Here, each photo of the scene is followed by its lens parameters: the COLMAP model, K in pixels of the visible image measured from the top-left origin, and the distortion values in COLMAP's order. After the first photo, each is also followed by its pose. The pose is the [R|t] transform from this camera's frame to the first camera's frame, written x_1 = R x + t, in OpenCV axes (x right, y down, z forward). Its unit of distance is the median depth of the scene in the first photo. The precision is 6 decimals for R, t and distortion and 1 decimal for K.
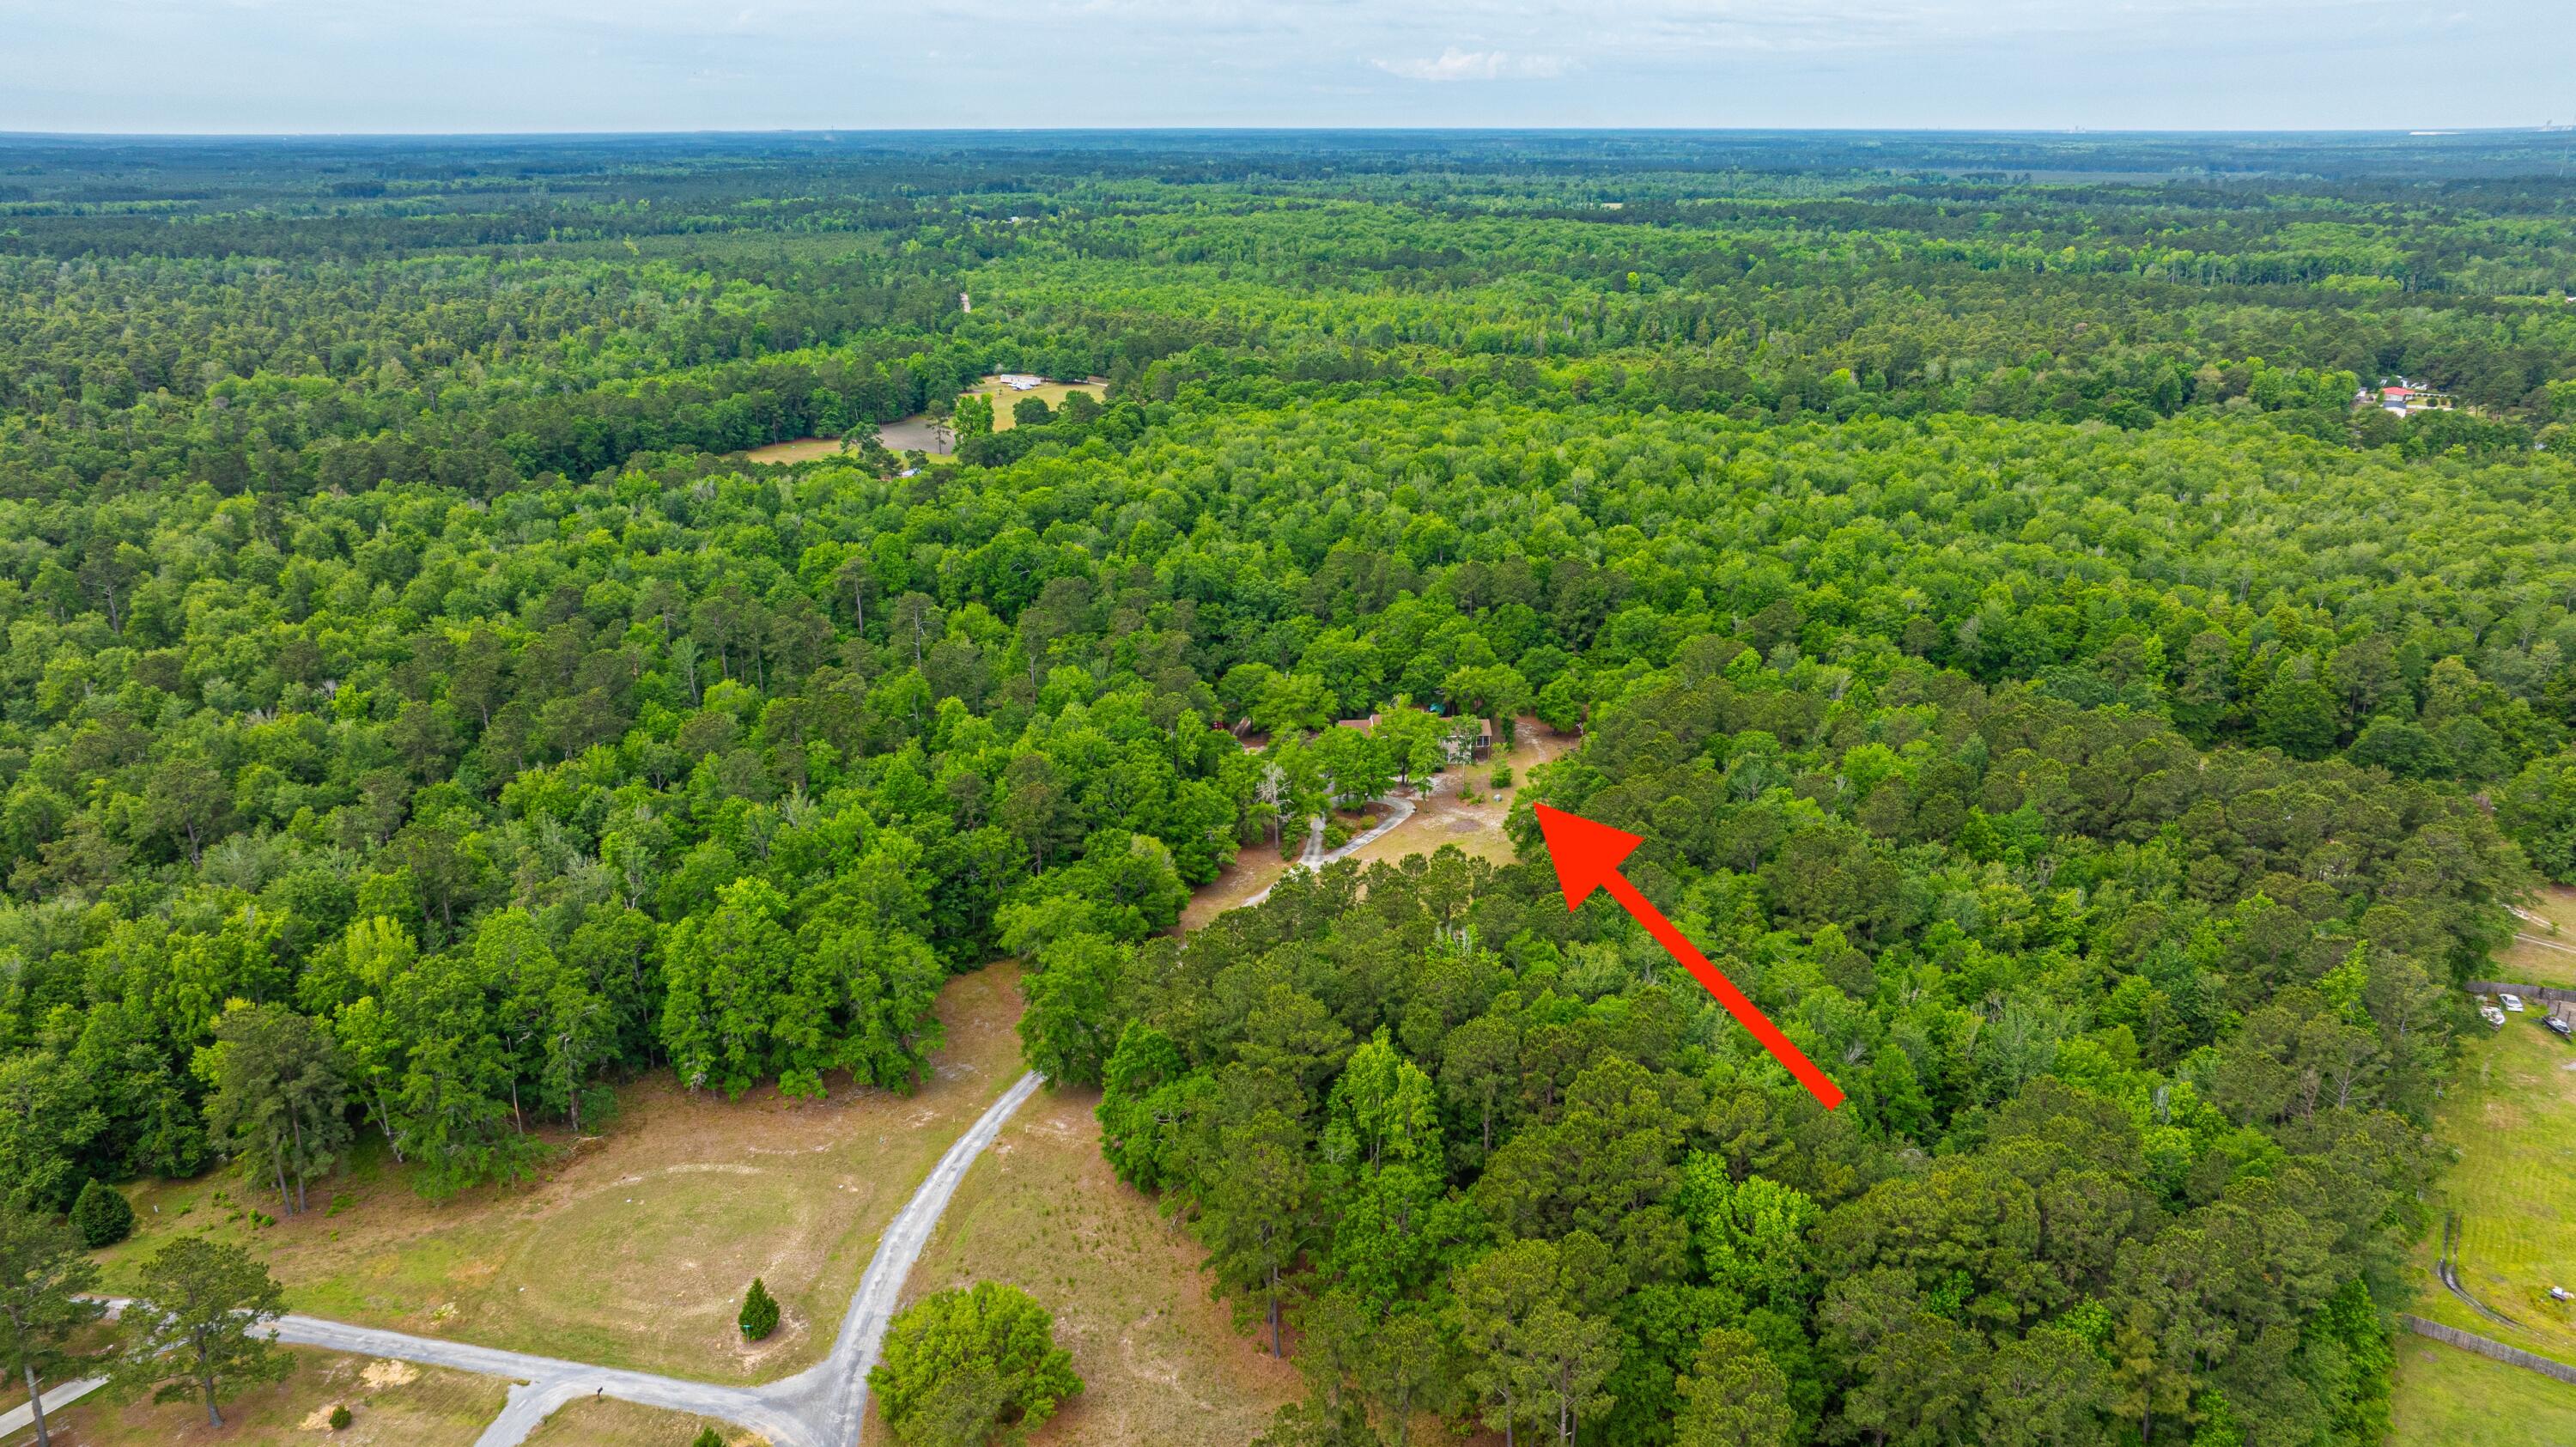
lens RADIAL K [[1804.5, 0, 1300.5], [0, 1804.5, 724.0], [0, 0, 1]] dist [-0.019262, -0.002097]
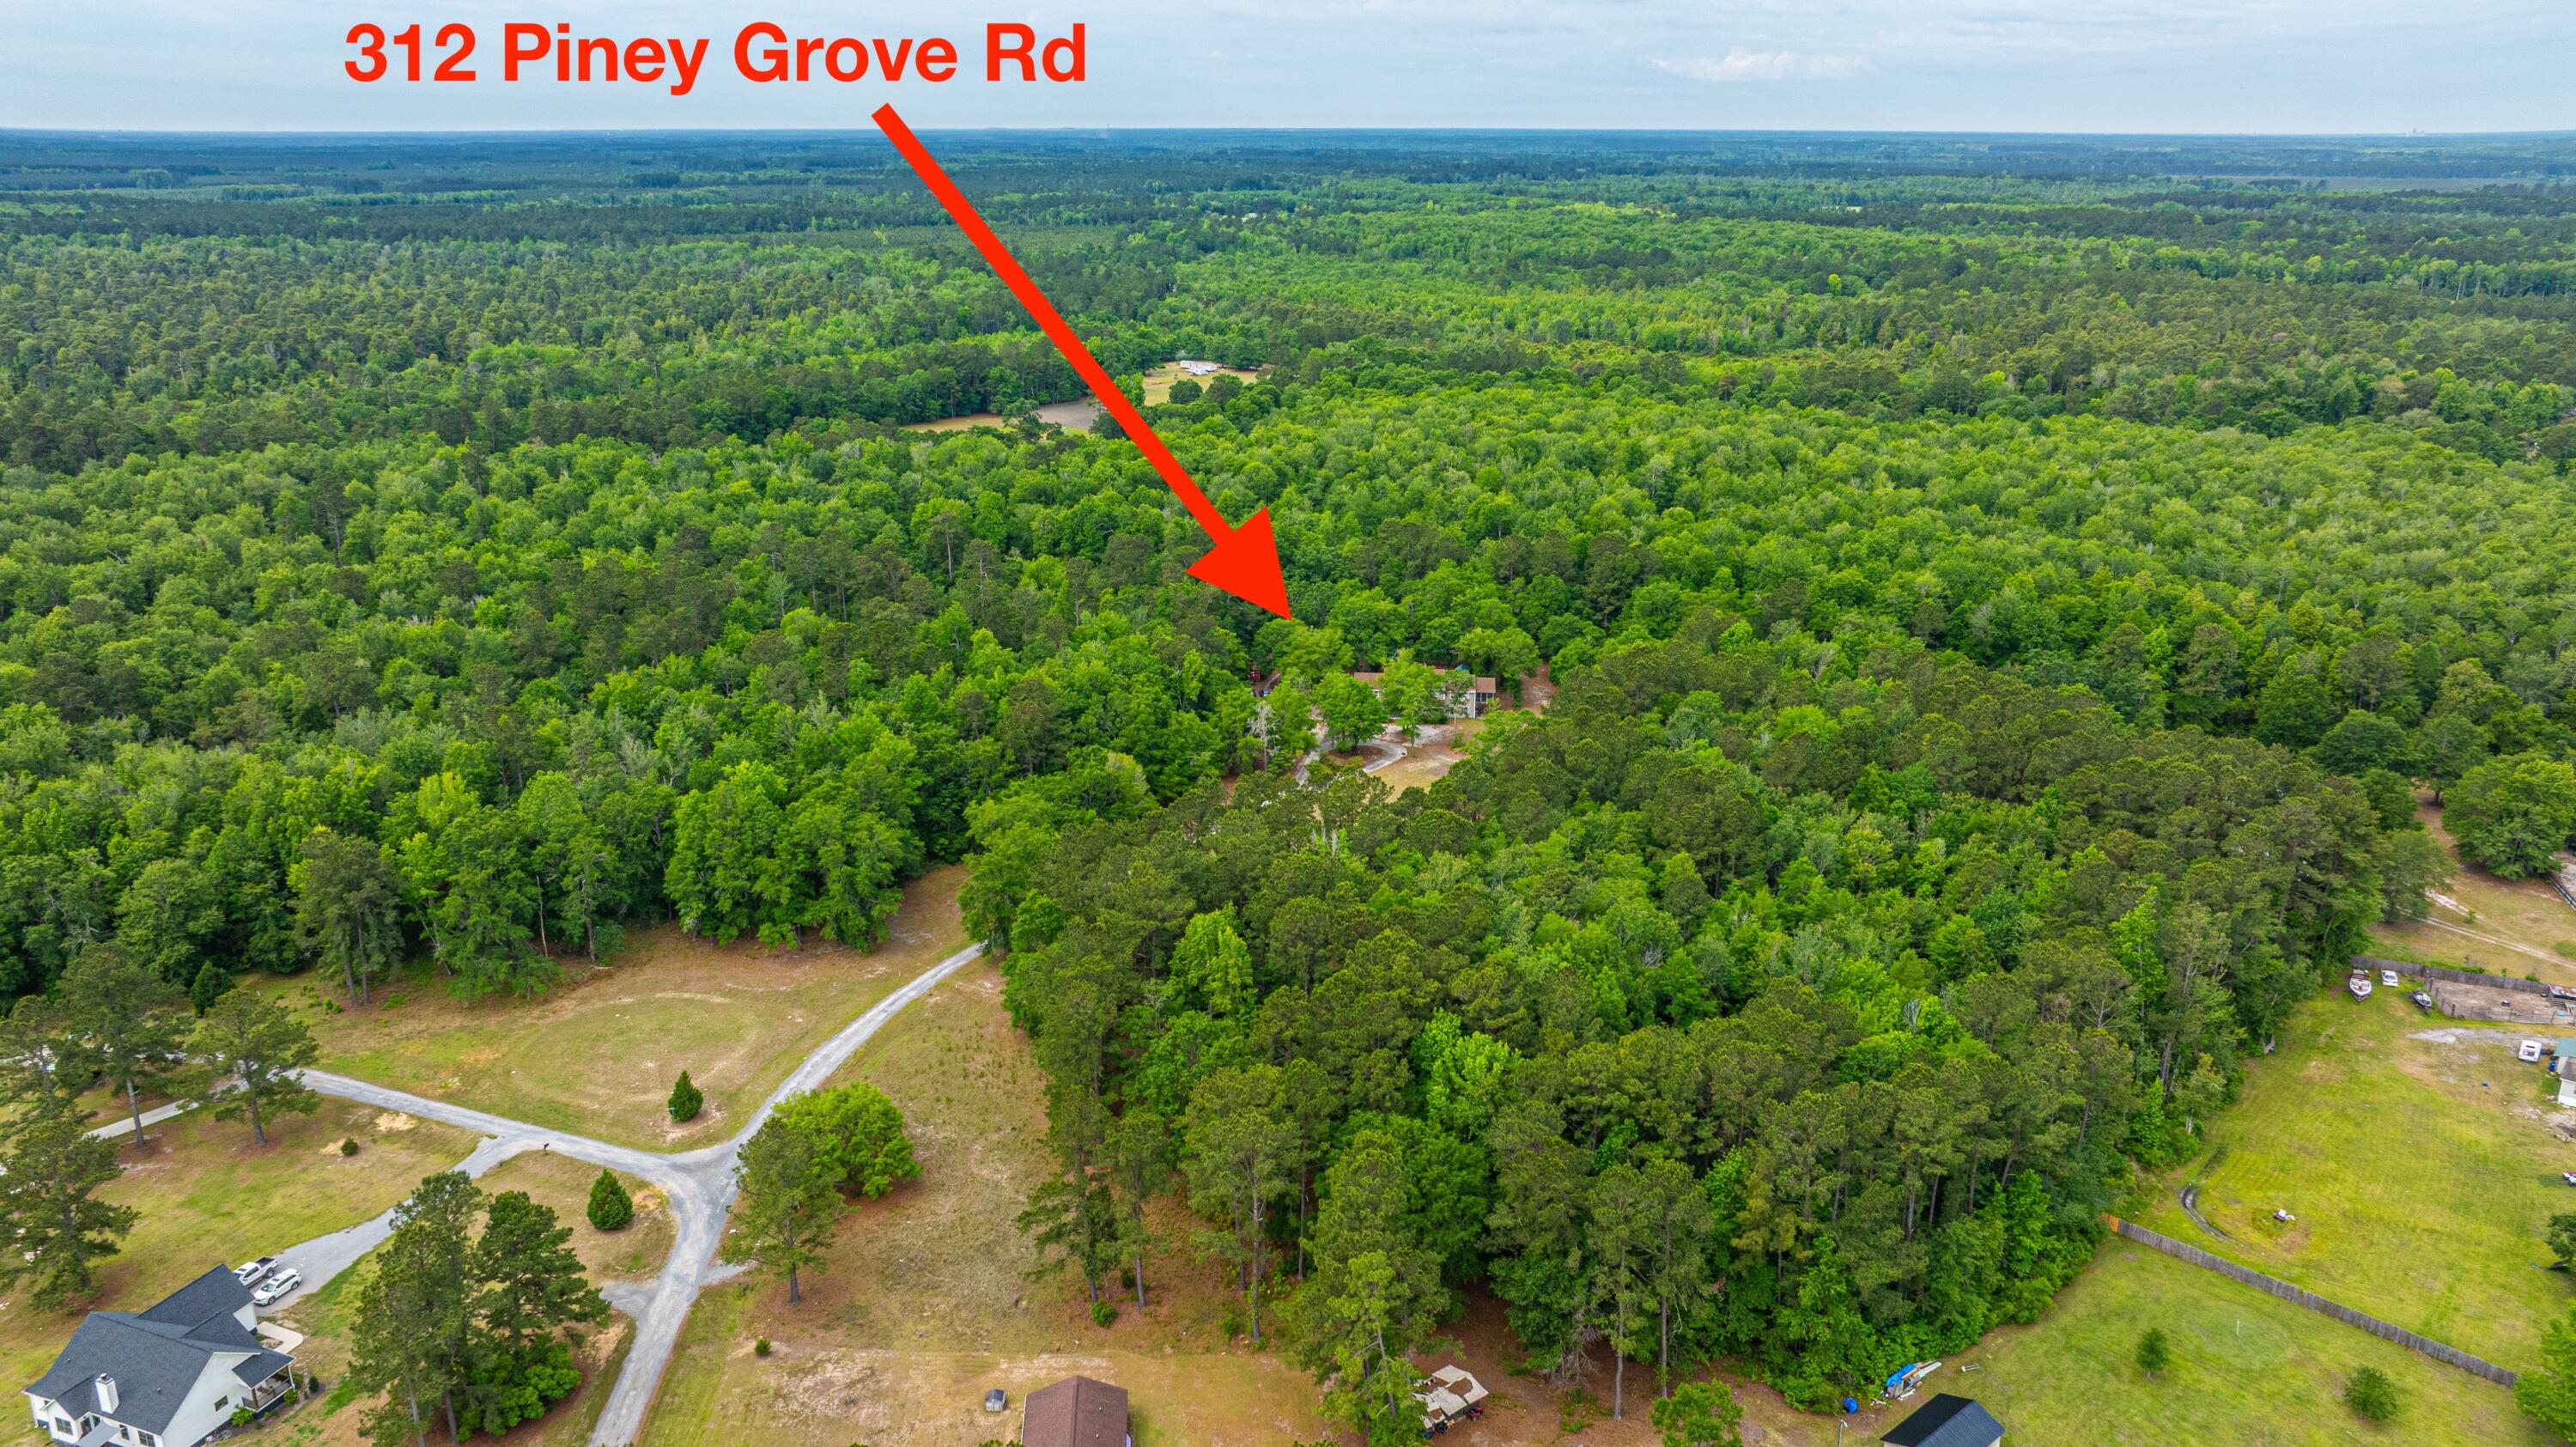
lens RADIAL K [[1804.5, 0, 1300.5], [0, 1804.5, 724.0], [0, 0, 1]] dist [-0.019262, -0.002097]
pose [[0.989399, 0.049081, -0.136678, 0.105929], [-0.049081, 0.998789, 0.003376, 0.020565], [0.136678, 0.003368, 0.990610, -0.058111]]
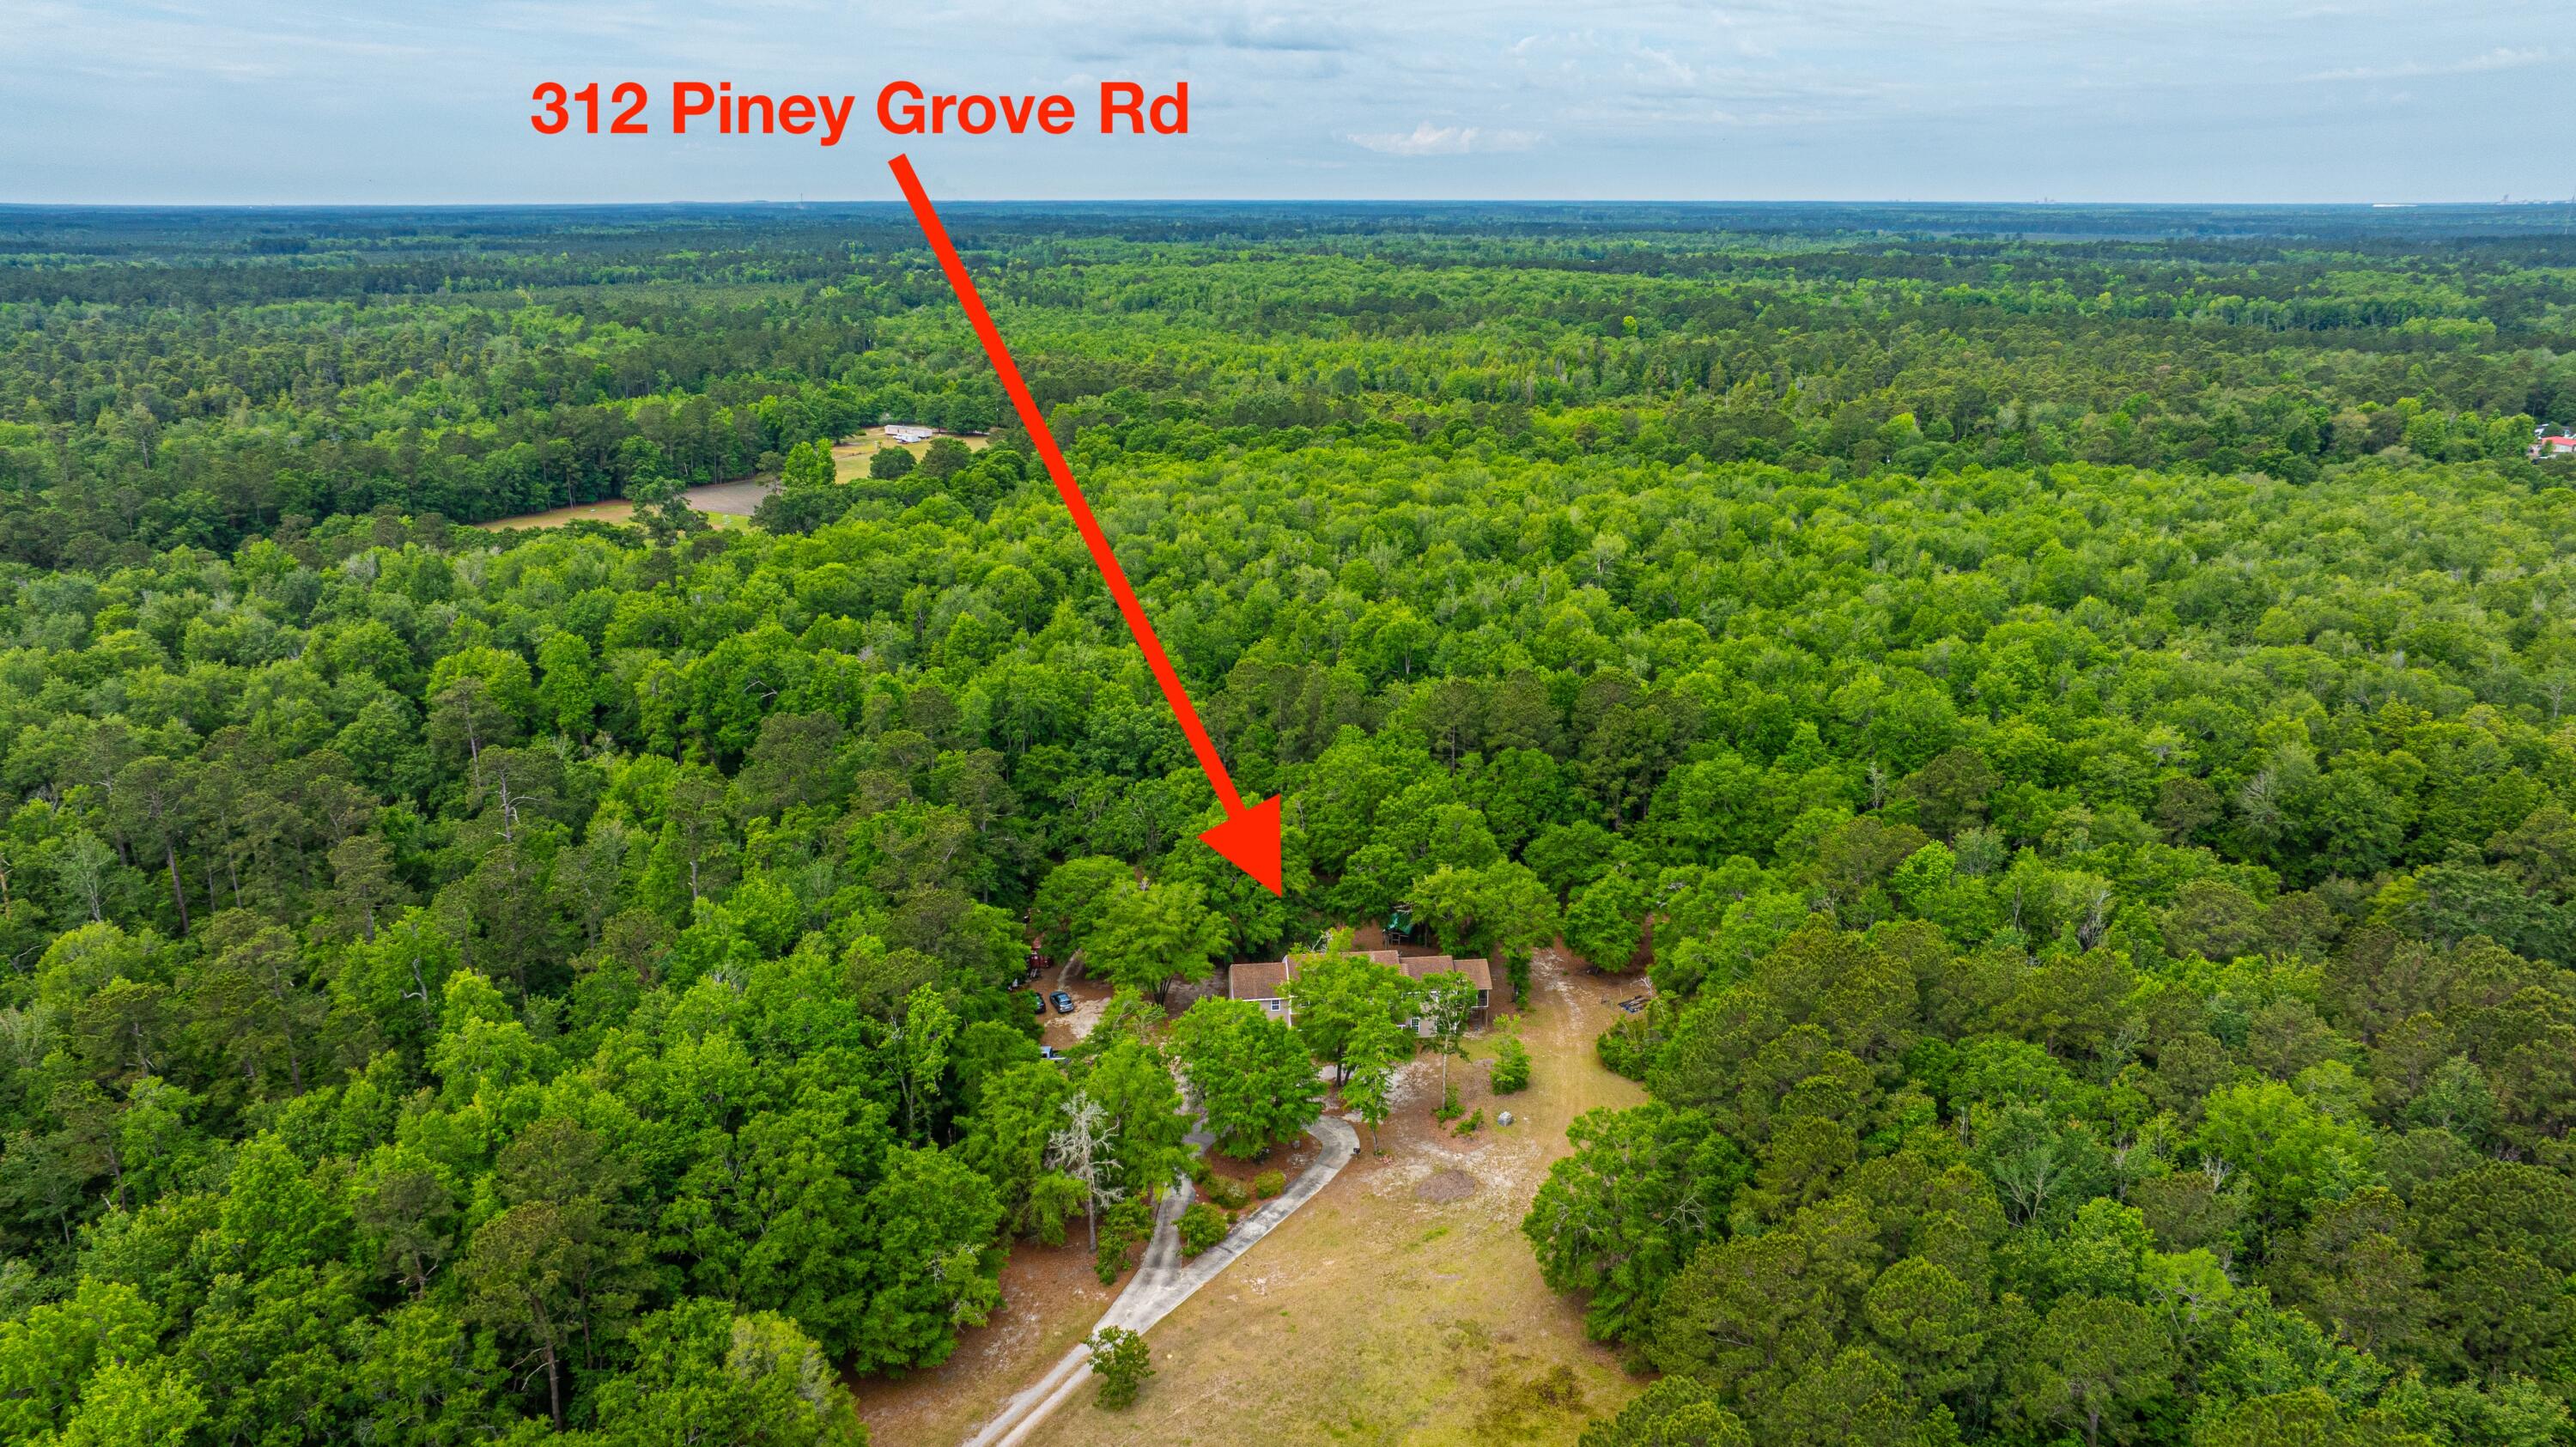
lens RADIAL K [[1804.5, 0, 1300.5], [0, 1804.5, 724.0], [0, 0, 1]] dist [-0.019262, -0.002097]
pose [[0.999921, -0.002621, 0.012319, 0.028256], [0.003080, 0.999294, -0.037435, -0.044146], [-0.012212, 0.037470, 0.999223, 0.315239]]
